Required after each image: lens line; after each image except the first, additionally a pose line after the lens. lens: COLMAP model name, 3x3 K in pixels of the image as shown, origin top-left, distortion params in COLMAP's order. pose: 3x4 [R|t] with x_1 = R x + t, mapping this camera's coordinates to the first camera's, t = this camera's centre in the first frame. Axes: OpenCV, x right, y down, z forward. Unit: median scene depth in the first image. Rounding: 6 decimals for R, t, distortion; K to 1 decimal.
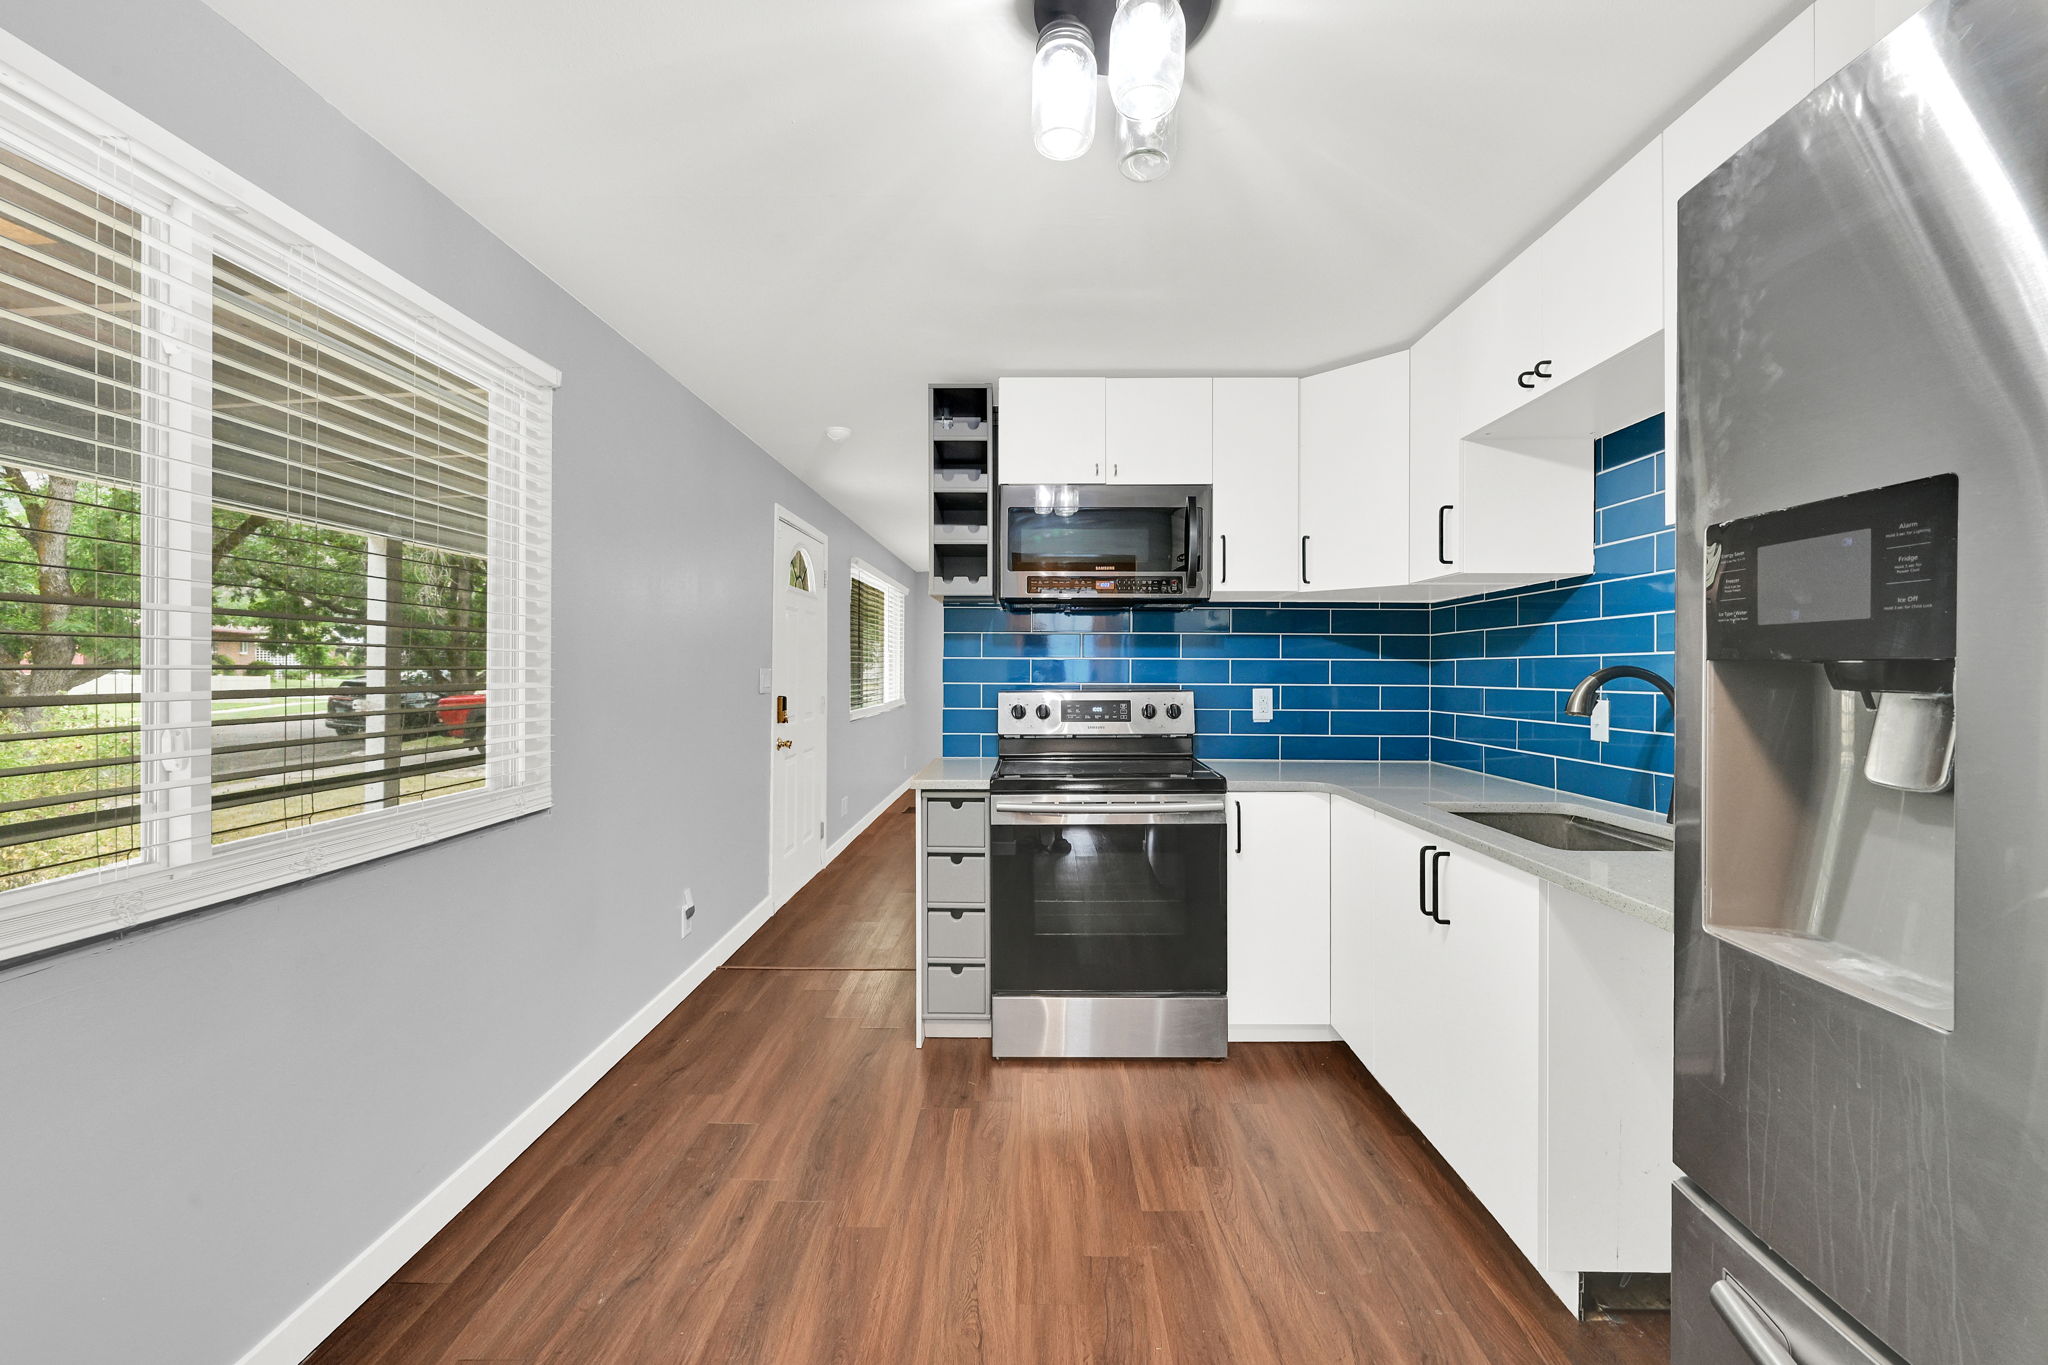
lens RADIAL K [[821.7, 0, 1021.3], [0, 821.7, 668.2], [0, 0, 1]] dist [-0.000217, 0.000261]
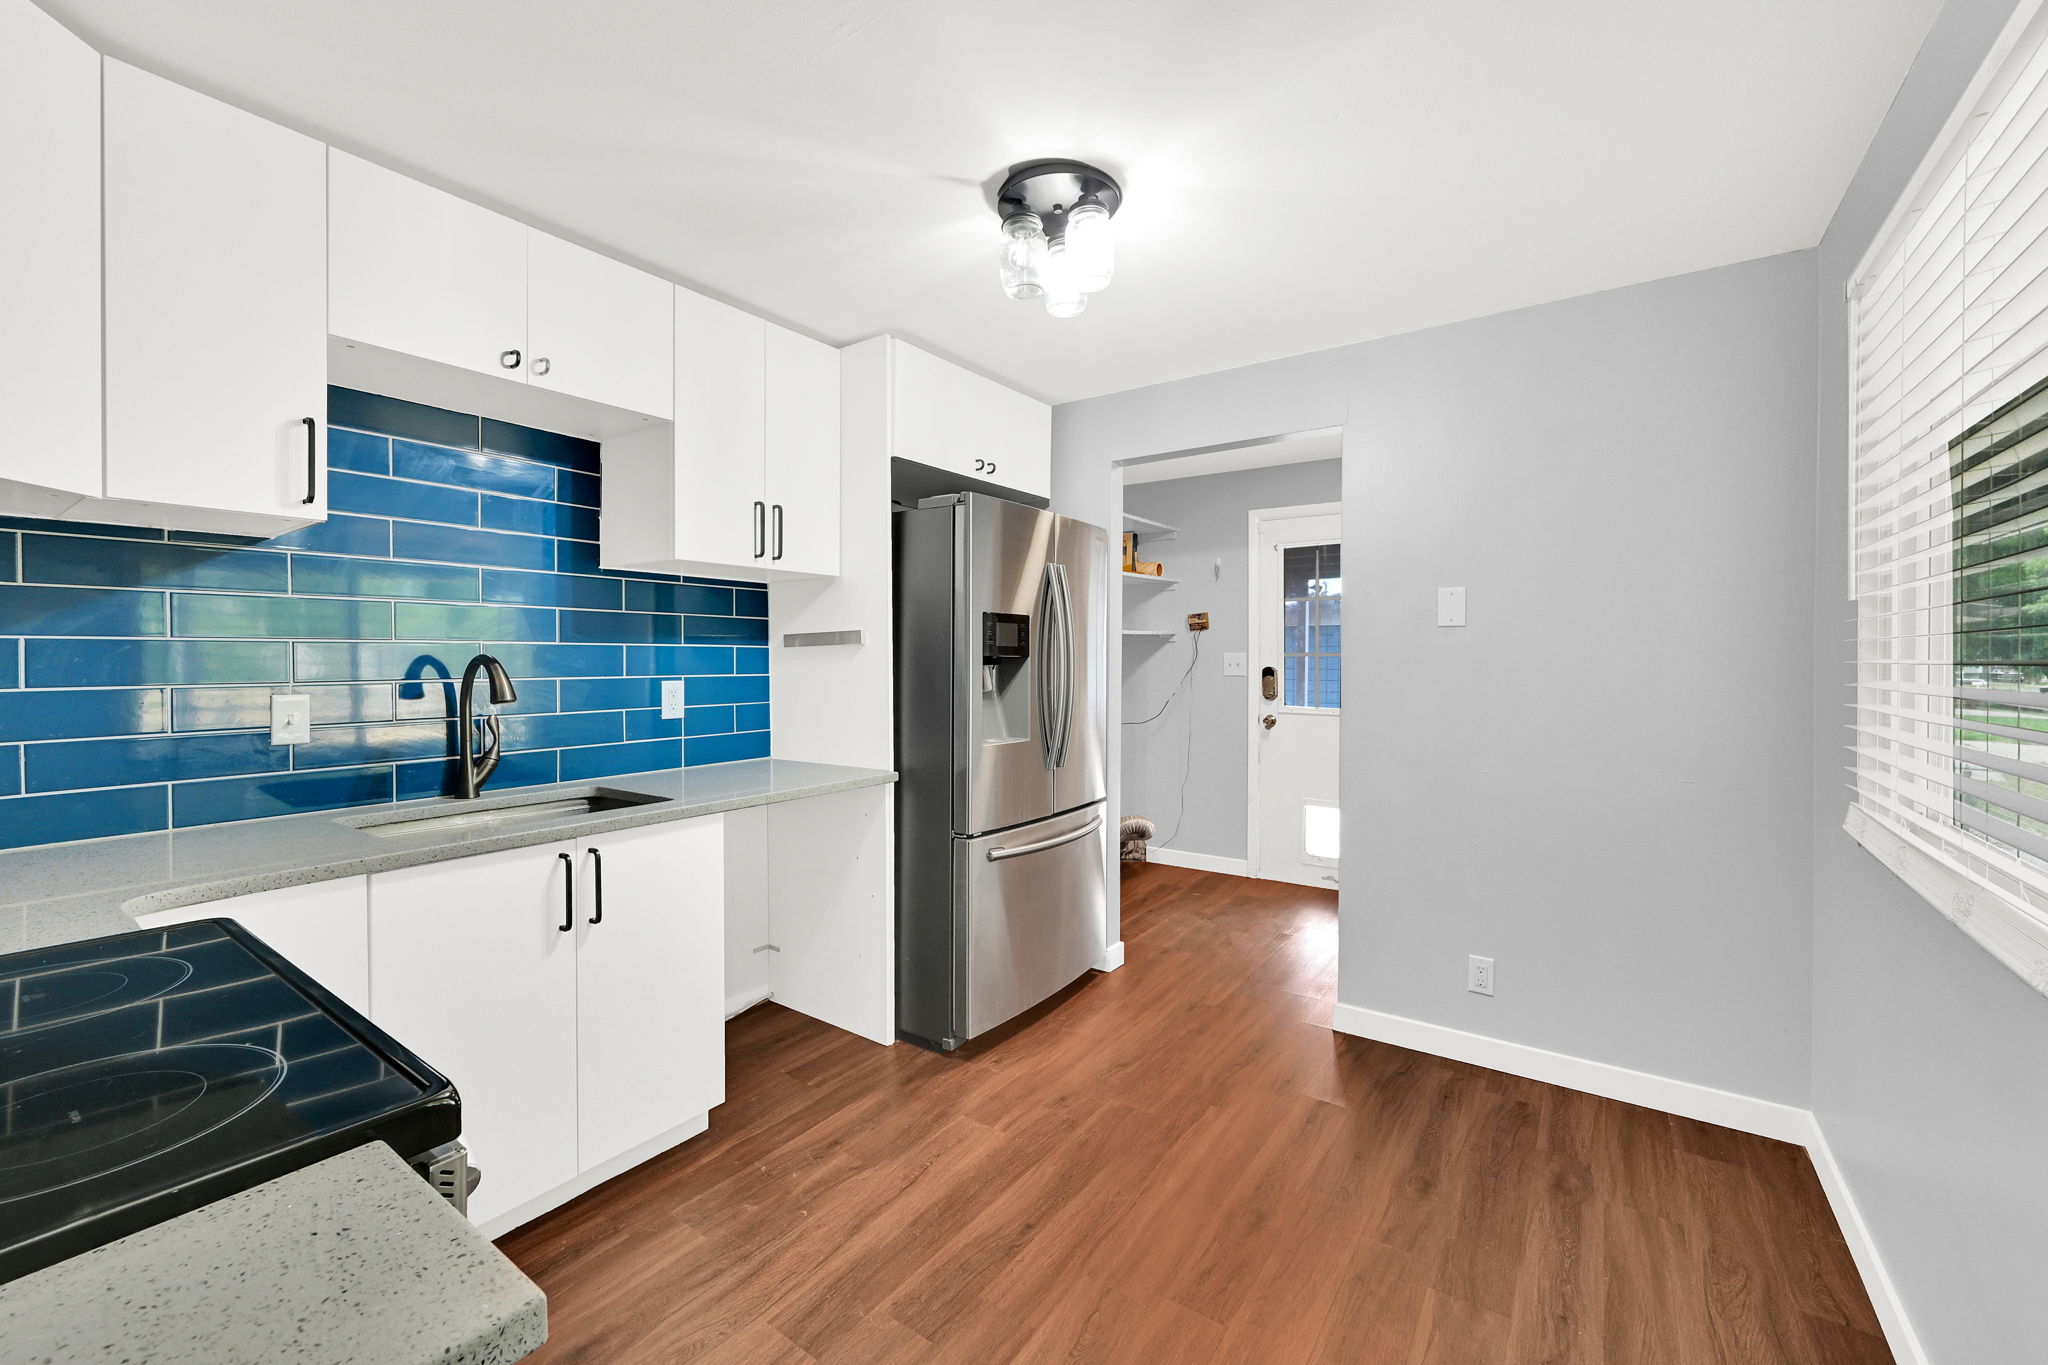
lens RADIAL K [[821.7, 0, 1021.3], [0, 821.7, 668.2], [0, 0, 1]] dist [-0.000217, 0.000261]
pose [[-0.822744, -0.008538, 0.568348, -0.297438], [-0.003583, 0.999945, 0.009835, 0.001210], [-0.568401, 0.006055, -0.822730, 1.016727]]
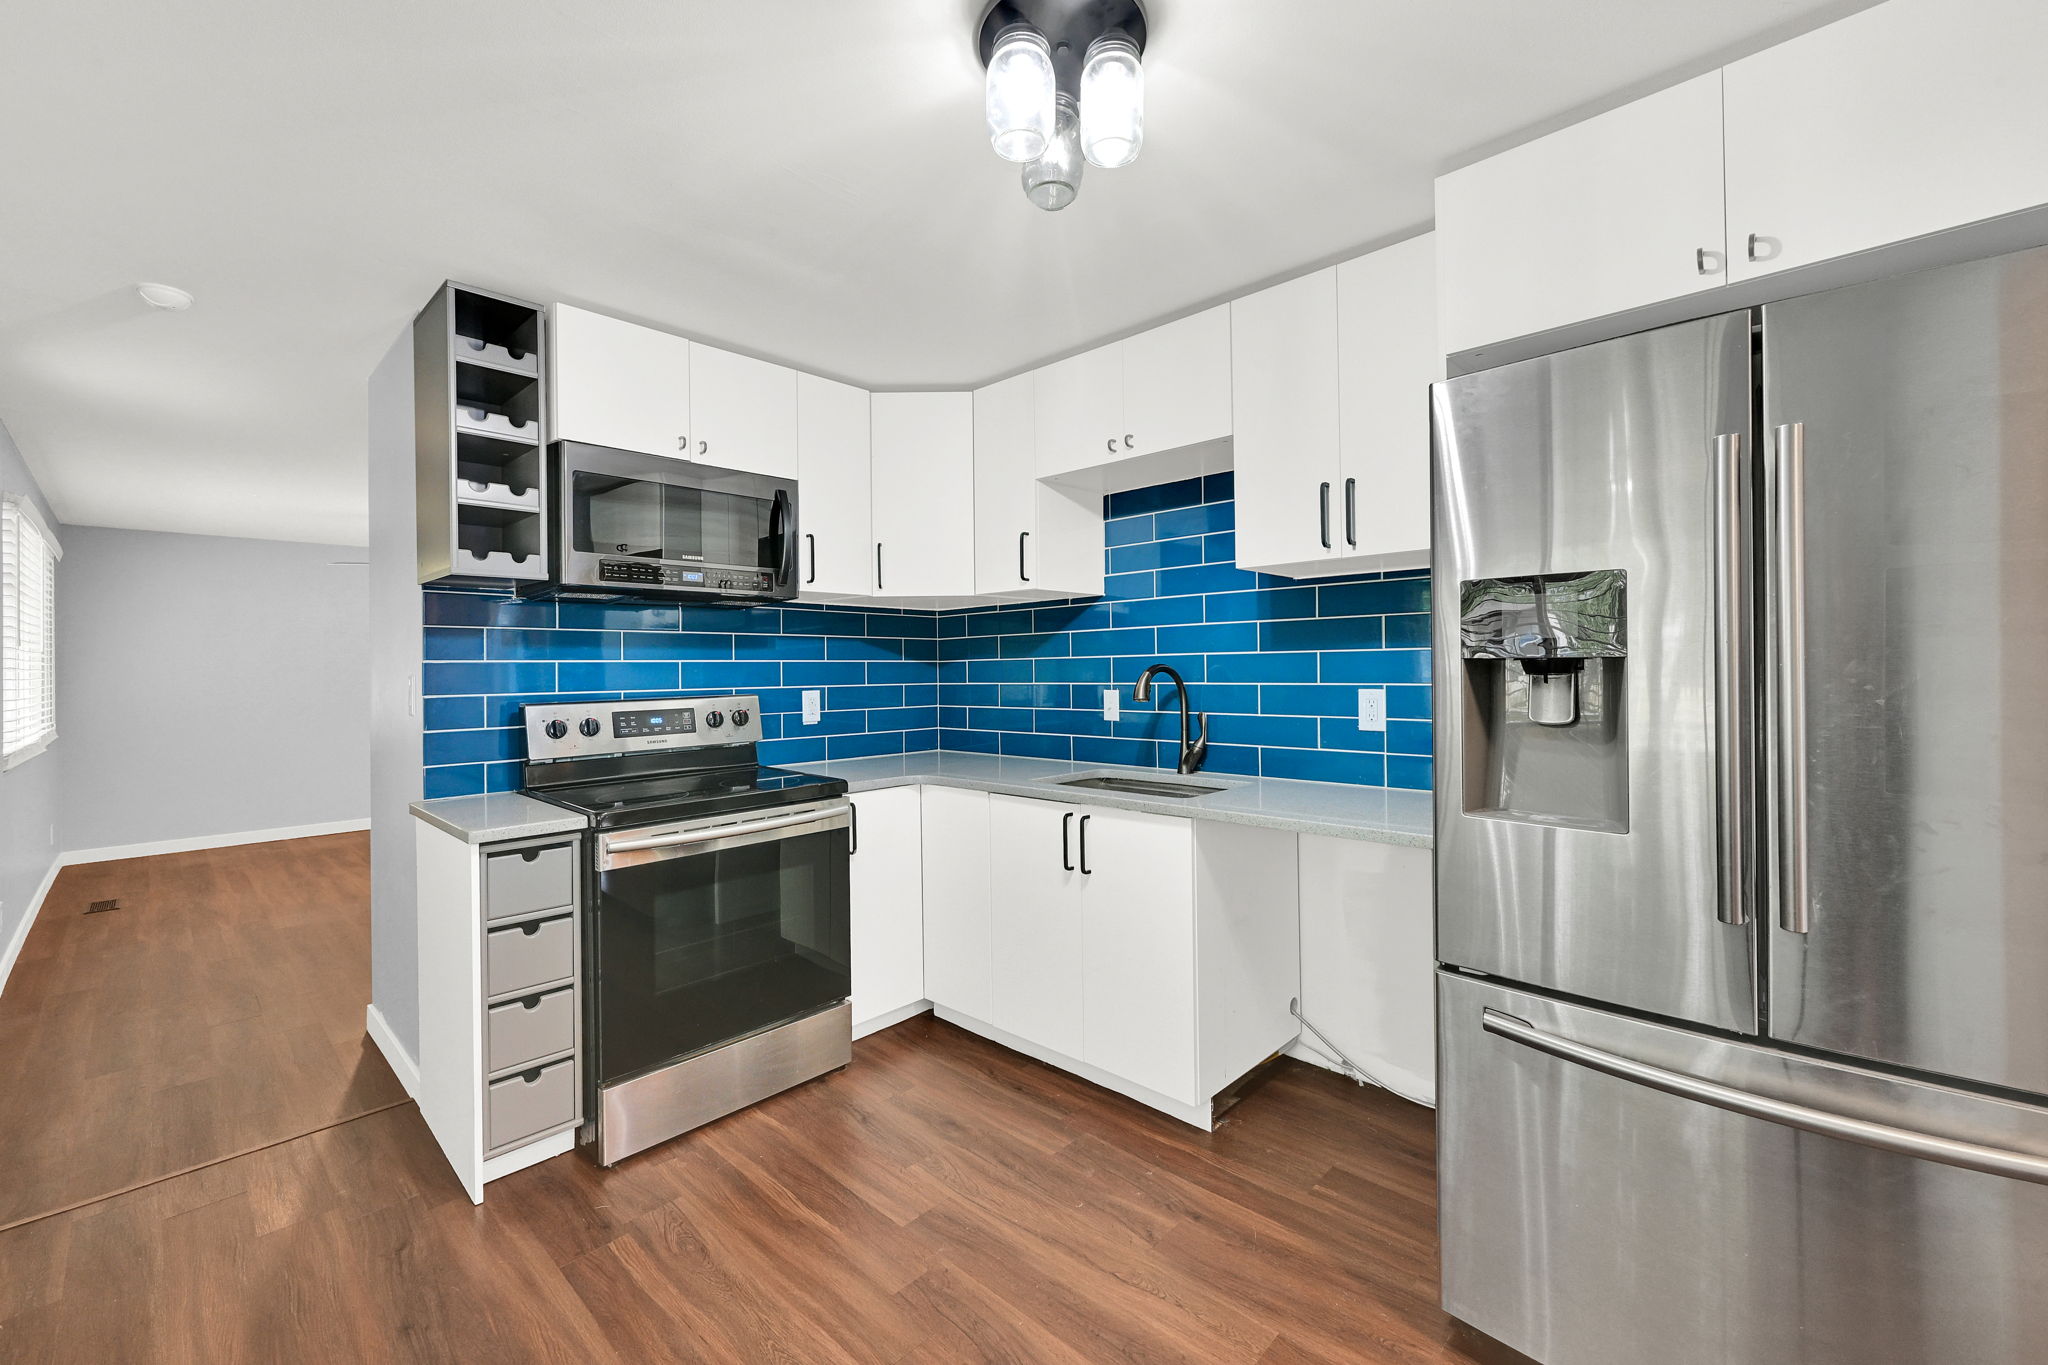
lens RADIAL K [[838.4, 0, 1015.9], [0, 838.4, 663.6], [0, 0, 1]] dist [-0.001541, 0.000159]
pose [[0.682724, -0.007239, 0.730640, -0.323435], [0.012774, 0.999916, -0.002029, -0.002984], [-0.730565, 0.010719, 0.682759, 0.144264]]
